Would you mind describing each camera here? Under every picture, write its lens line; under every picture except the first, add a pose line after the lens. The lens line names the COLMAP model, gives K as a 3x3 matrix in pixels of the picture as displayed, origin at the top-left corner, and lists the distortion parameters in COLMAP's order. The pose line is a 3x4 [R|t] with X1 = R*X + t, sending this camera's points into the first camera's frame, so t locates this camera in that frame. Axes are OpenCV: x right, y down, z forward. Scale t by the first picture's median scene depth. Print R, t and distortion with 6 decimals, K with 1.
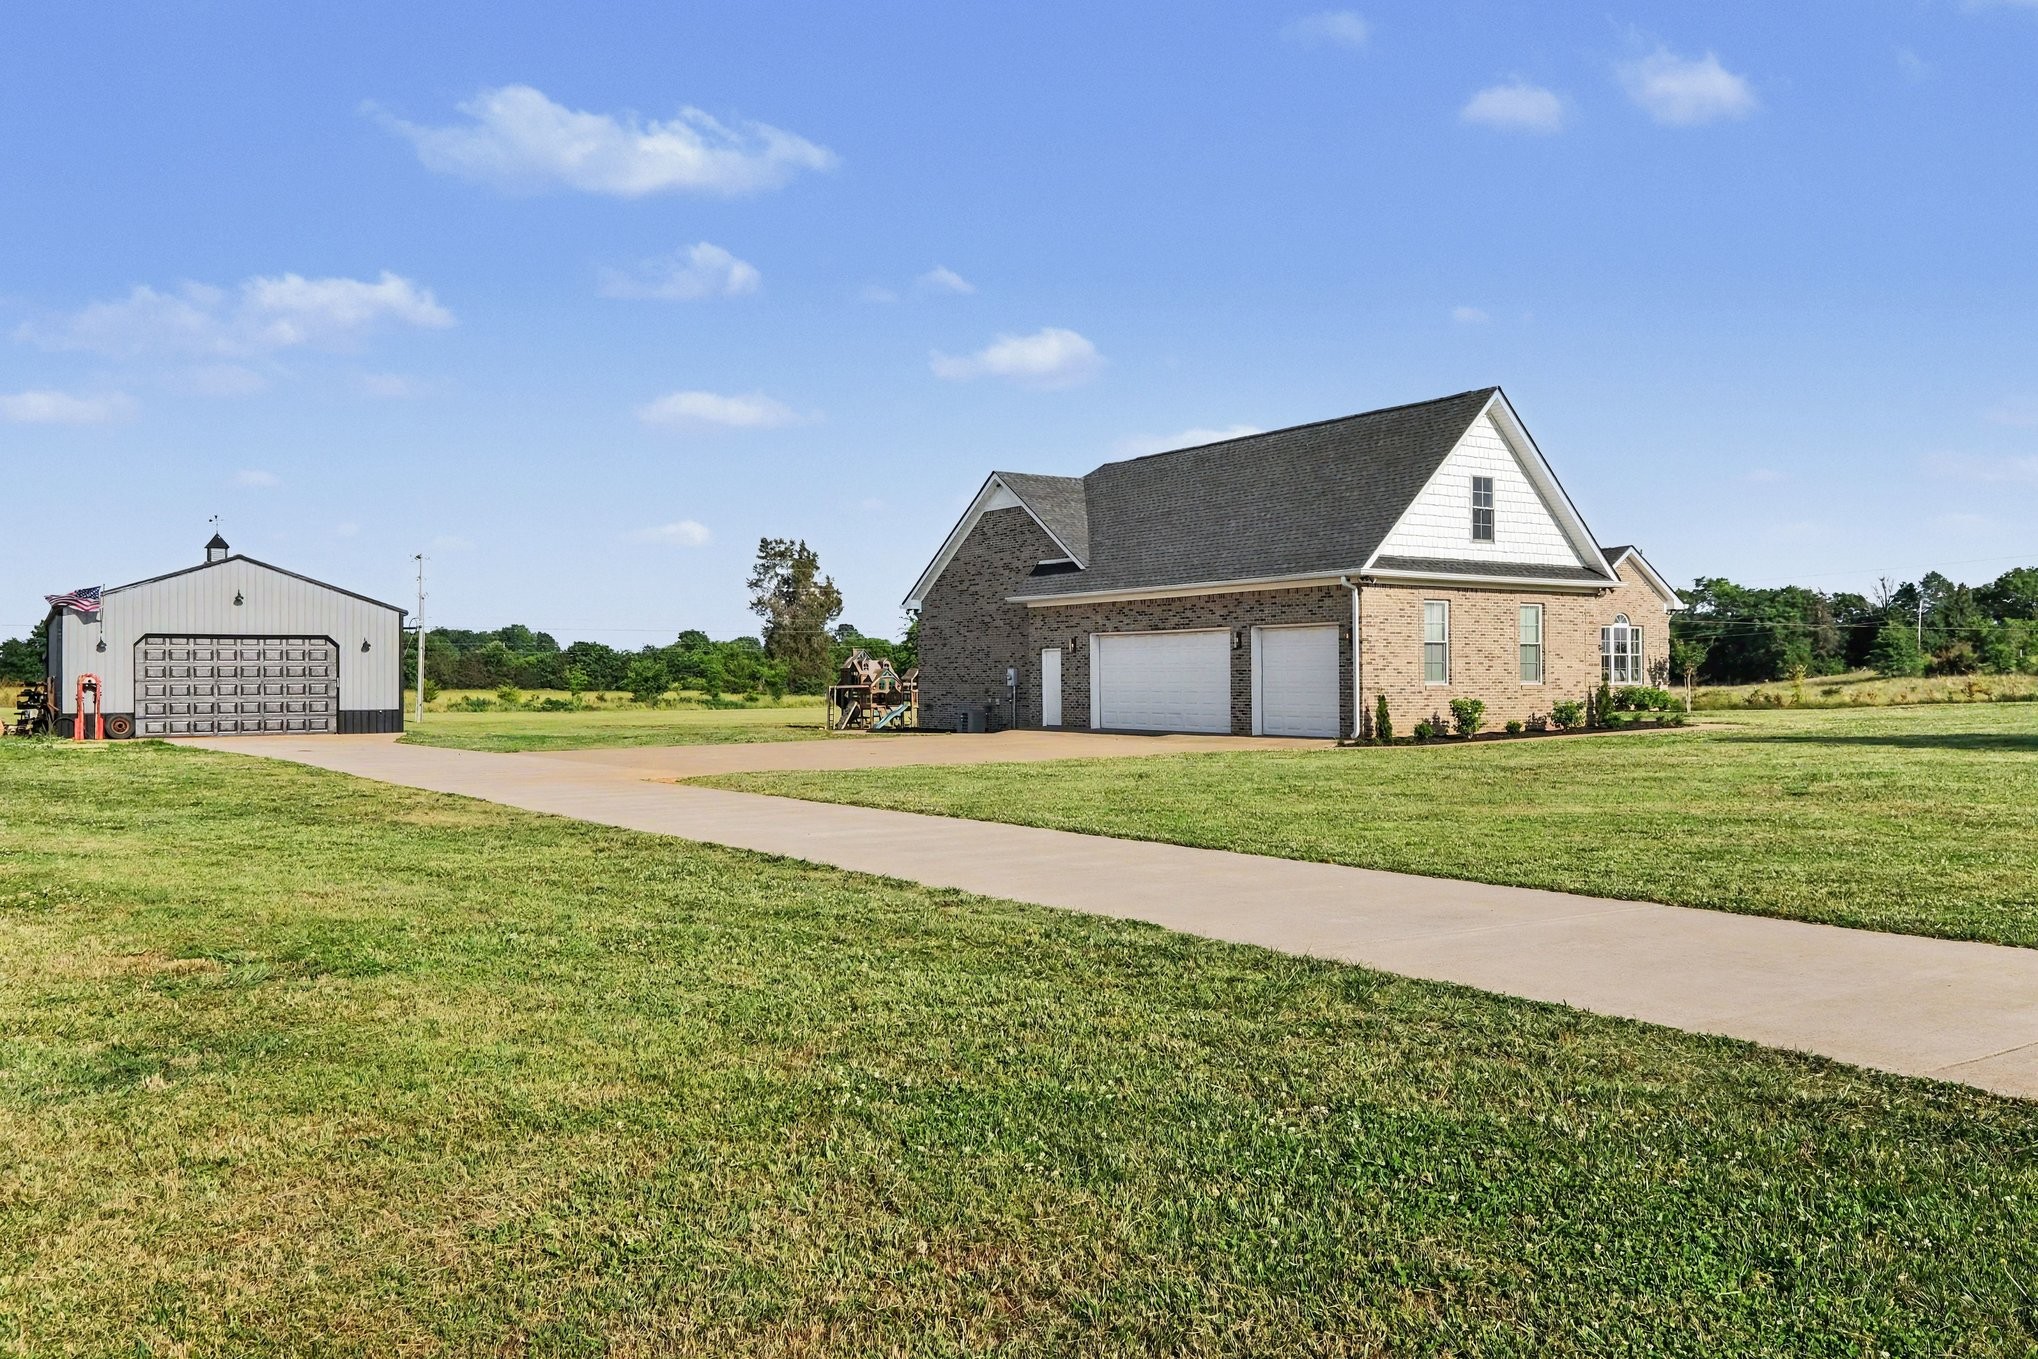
lens RADIAL K [[1644.6, 0, 1014.5], [0, 1644.6, 717.1], [0, 0, 1]] dist [-0.005394, 0.003280]
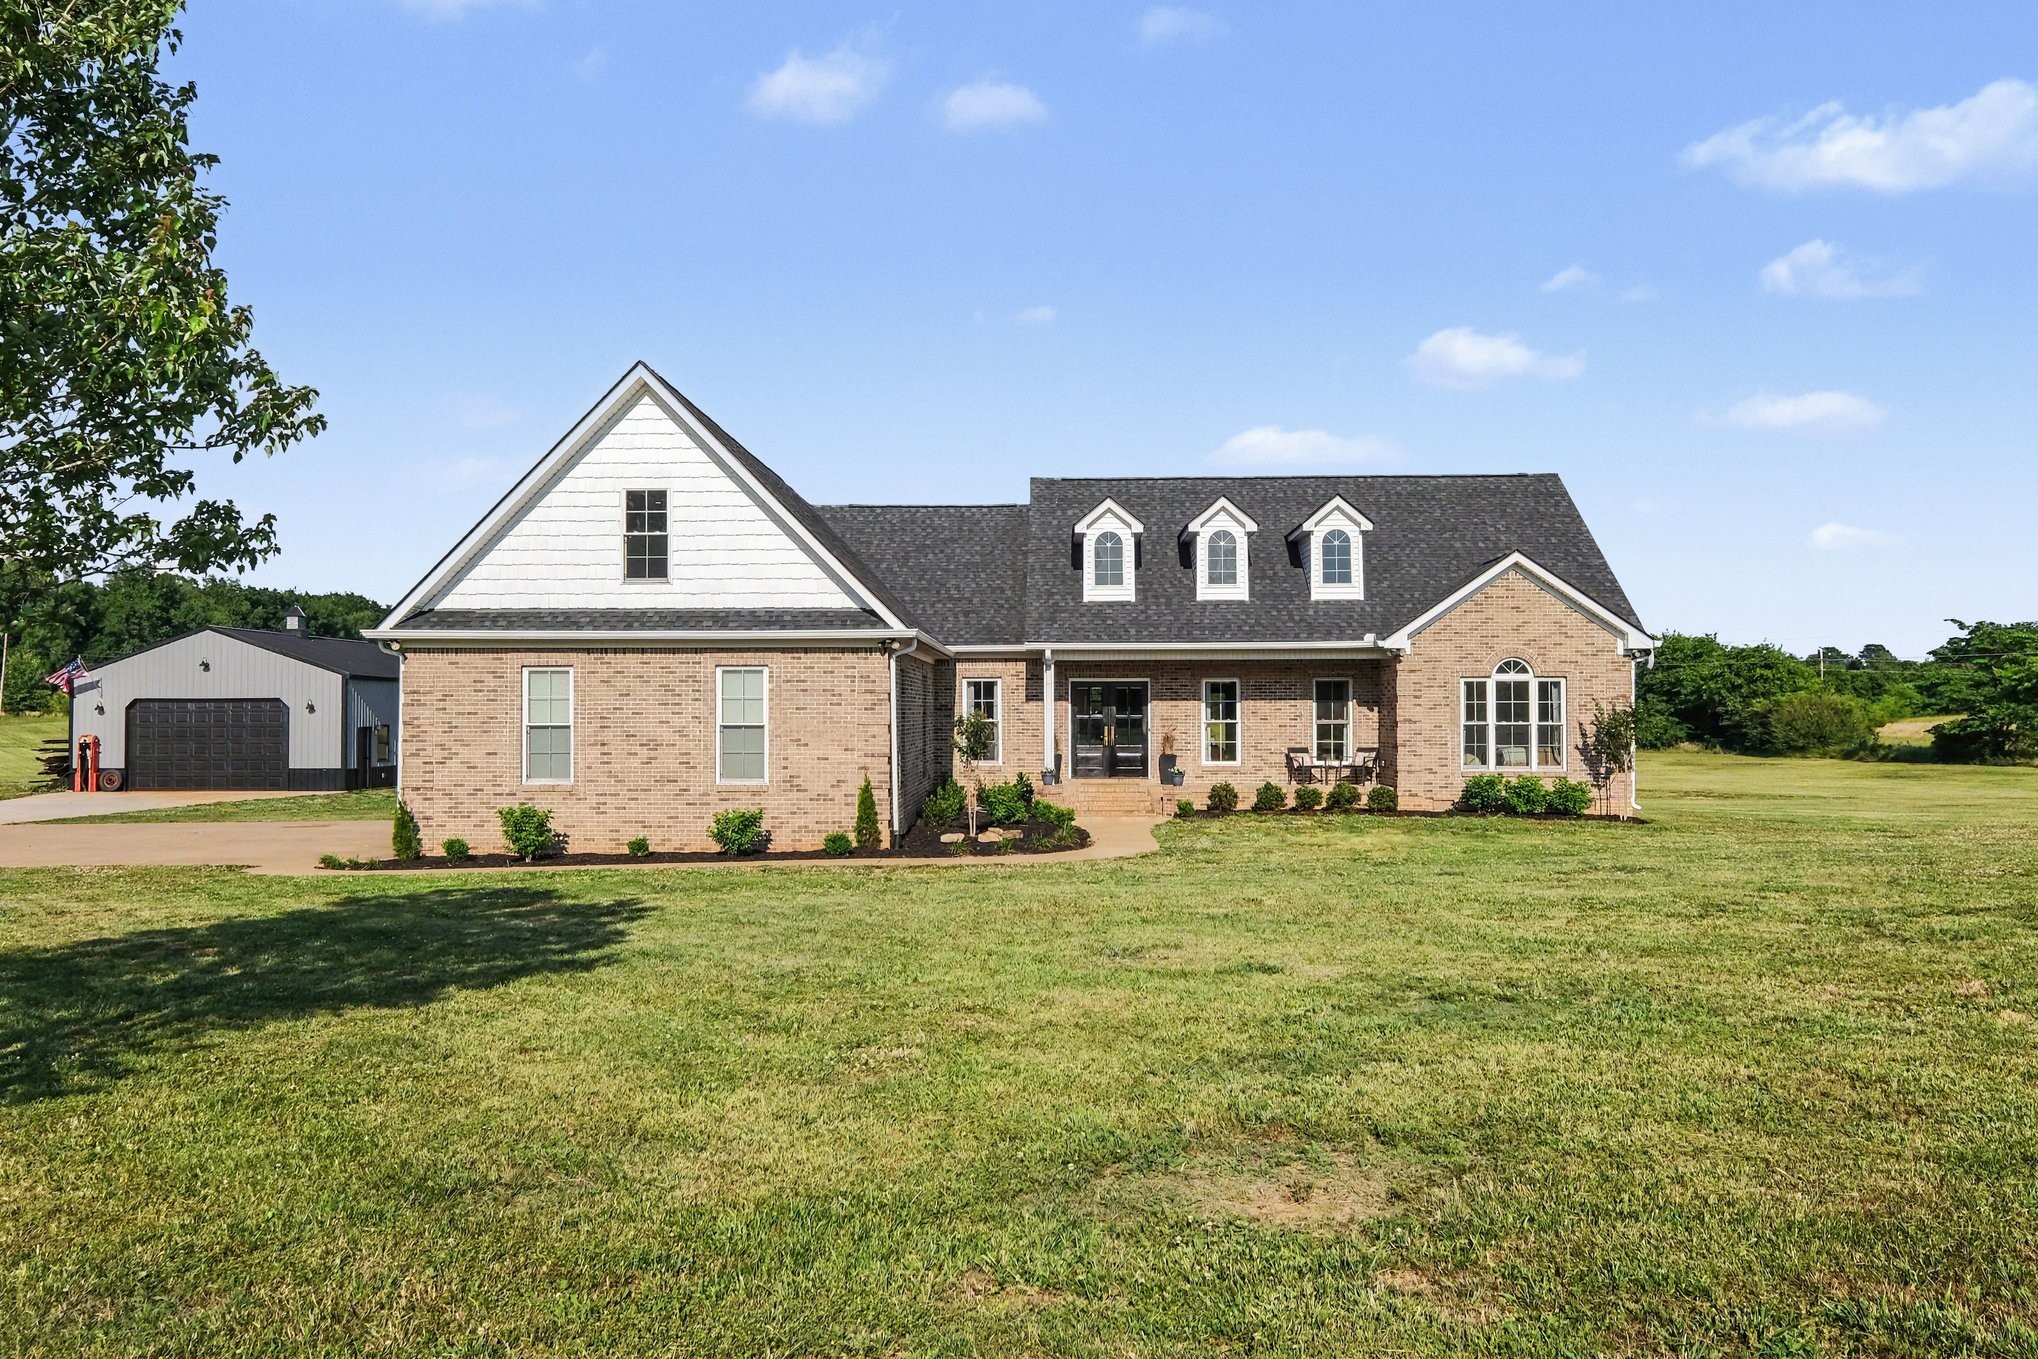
lens RADIAL K [[1644.6, 0, 1014.5], [0, 1644.6, 717.1], [0, 0, 1]] dist [-0.005394, 0.003280]
pose [[0.814456, 0.005741, -0.580197, 0.819464], [-0.014545, 0.999839, -0.010525, -0.043095], [0.580043, 0.017011, 0.814408, 0.515350]]
